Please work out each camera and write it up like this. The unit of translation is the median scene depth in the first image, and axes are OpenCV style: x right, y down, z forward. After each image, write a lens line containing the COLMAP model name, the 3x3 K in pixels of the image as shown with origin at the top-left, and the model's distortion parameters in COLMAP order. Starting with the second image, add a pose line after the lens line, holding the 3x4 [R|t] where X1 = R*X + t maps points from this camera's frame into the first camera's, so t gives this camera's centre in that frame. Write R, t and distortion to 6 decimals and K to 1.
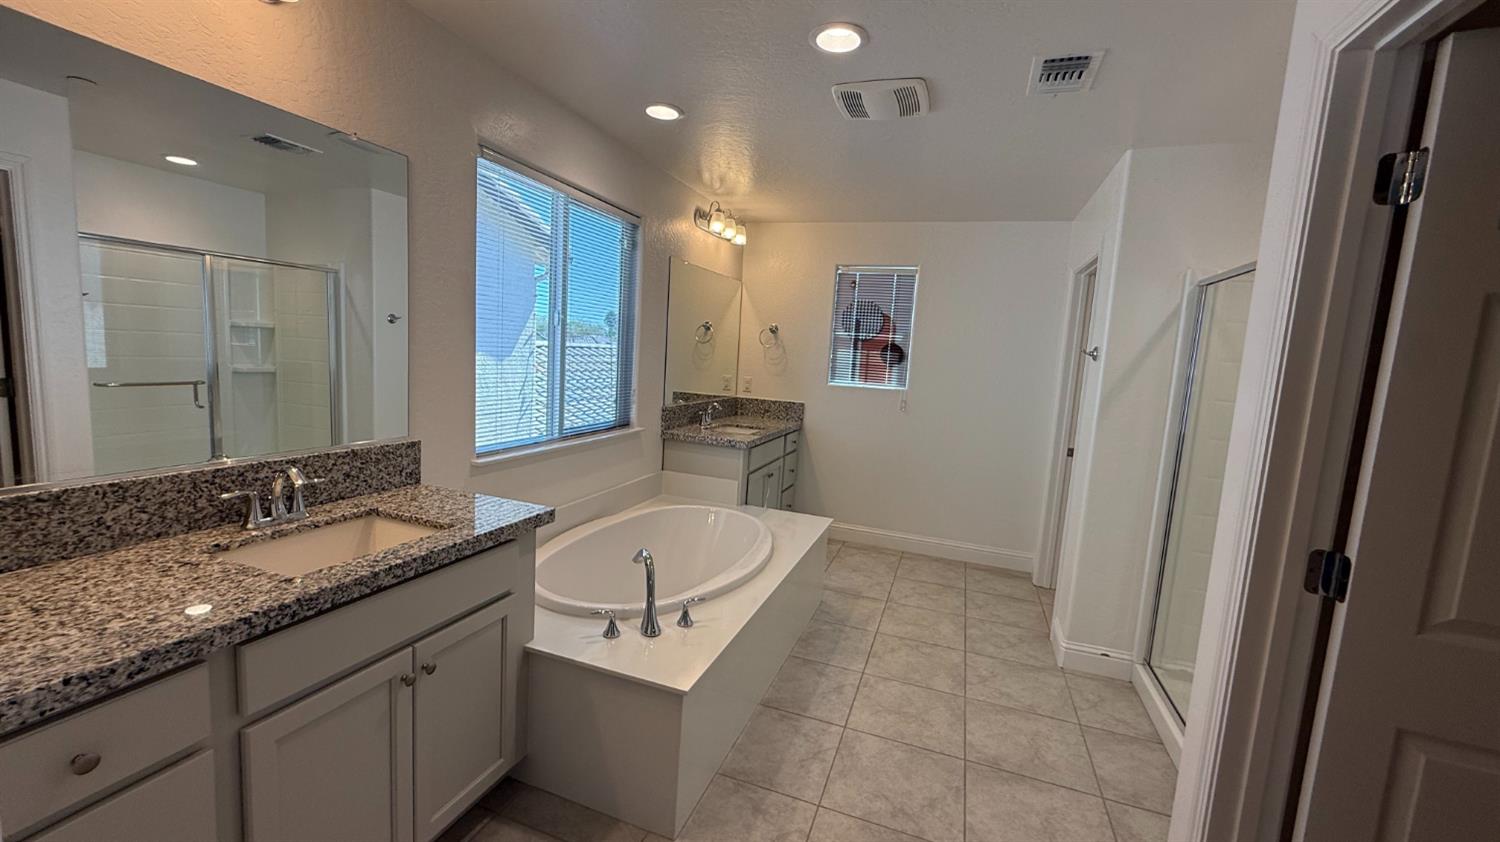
lens RADIAL K [[600.9, 0, 747.2], [0, 600.9, 422.7], [0, 0, 1]] dist [0.001185, 0.000103]
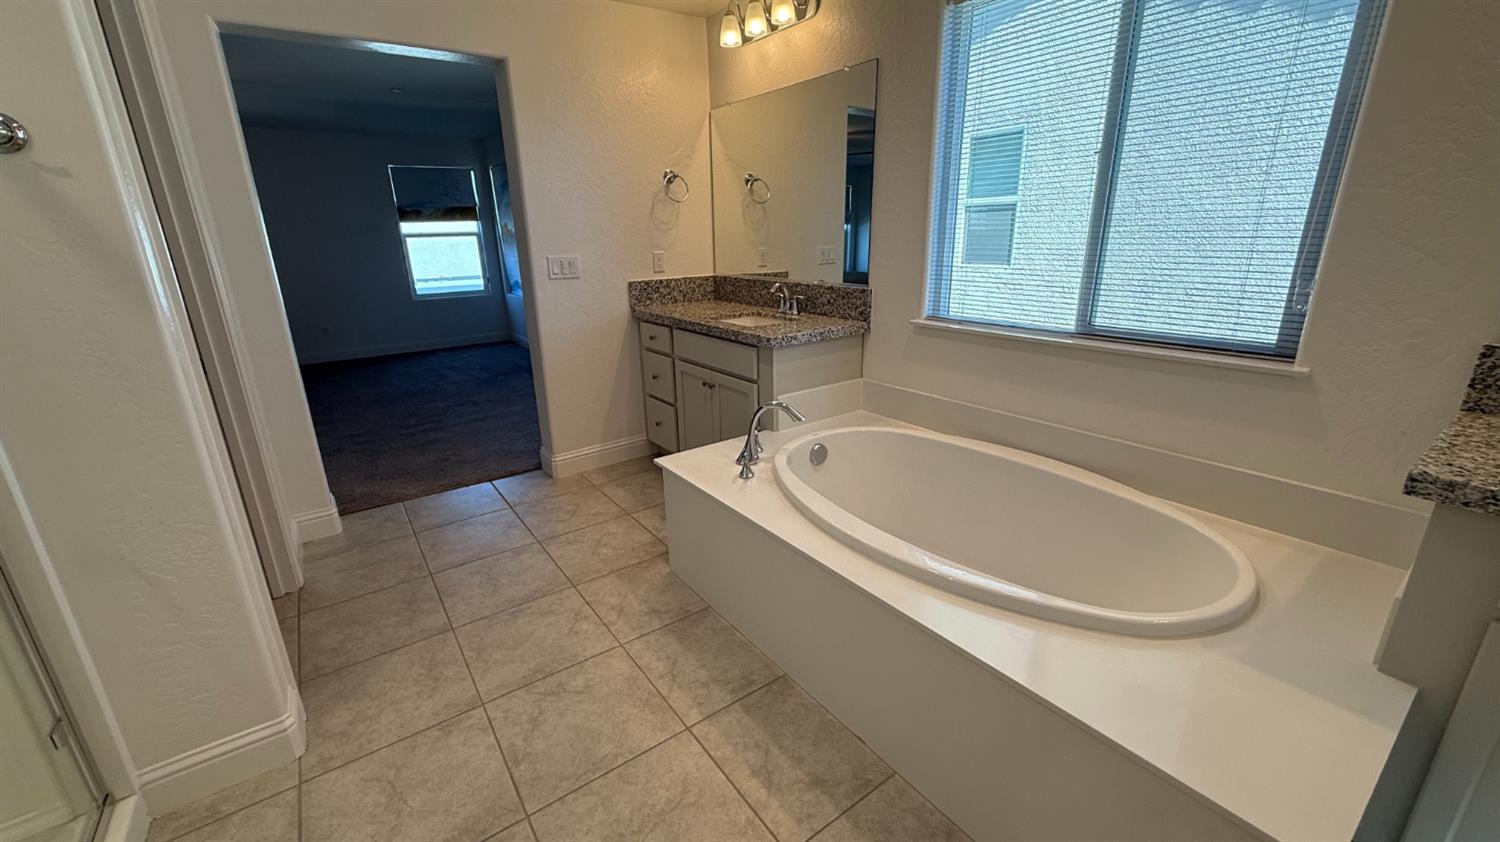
lens RADIAL K [[600.9, 0, 751.4], [0, 600.9, 421.8], [0, 0, 1]] dist [0.001185, 0.000103]
pose [[-0.560352, 0.204341, -0.802652, 0.744170], [-0.111139, 0.941774, 0.317348, -0.088918], [0.820764, 0.267032, -0.505015, 1.587063]]
